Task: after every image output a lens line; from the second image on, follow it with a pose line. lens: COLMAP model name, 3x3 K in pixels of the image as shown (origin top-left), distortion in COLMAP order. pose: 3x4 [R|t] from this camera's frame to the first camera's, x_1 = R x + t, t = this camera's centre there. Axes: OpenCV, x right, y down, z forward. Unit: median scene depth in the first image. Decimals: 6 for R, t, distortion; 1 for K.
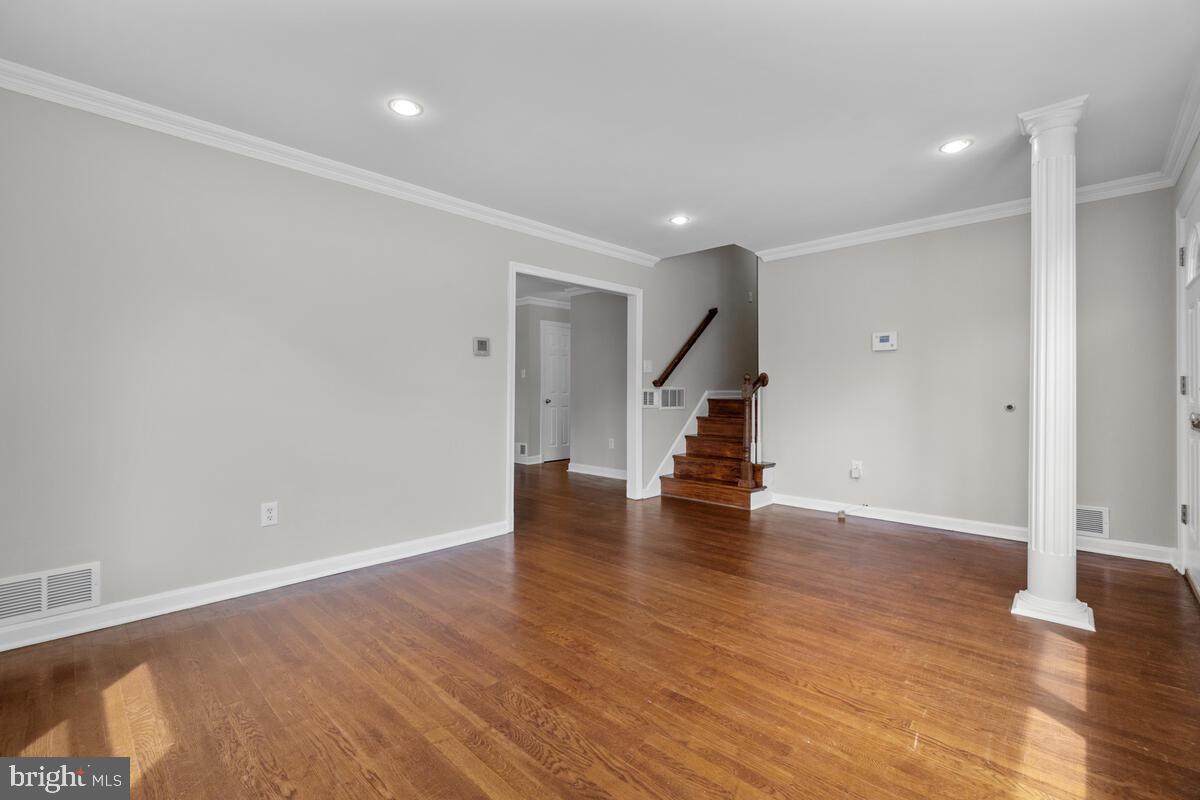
lens RADIAL K [[523.9, 0, 589.6], [0, 523.9, 384.0], [0, 0, 1]] dist [-0.002089, -0.000044]
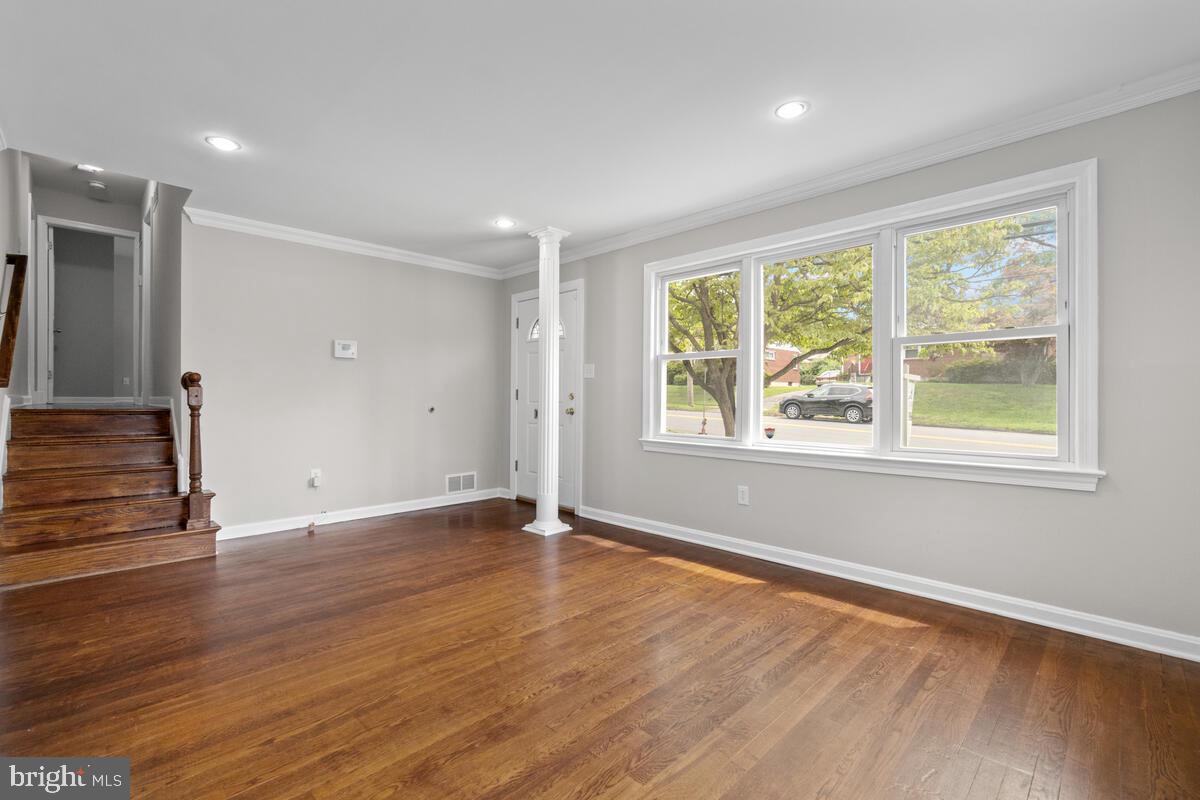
lens RADIAL K [[528.1, 0, 600.0], [0, 528.1, 400.0], [0, 0, 1]] dist [-0.014628, -0.000027]
pose [[0.015454, -0.001689, 0.999879, -0.829567], [-0.015296, 0.999881, 0.001926, 0.016547], [-0.999764, -0.015324, 0.015426, 0.842326]]
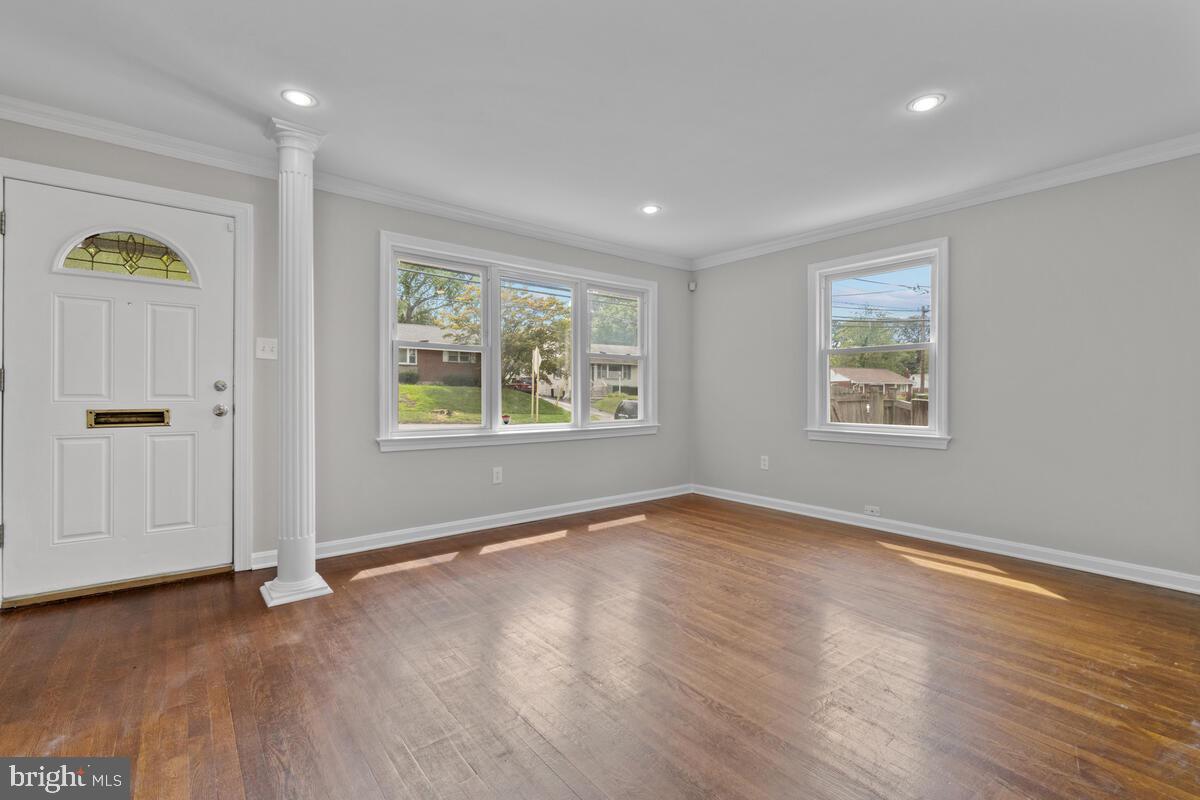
lens RADIAL K [[508.8, 0, 595.6], [0, 508.8, 395.1], [0, 0, 1]] dist [-0.002462, -0.000258]
pose [[-0.991955, -0.006945, 0.126403, 0.143332], [-0.007785, 0.999951, -0.006155, 0.030154], [-0.126354, -0.007090, -0.991960, 2.051155]]
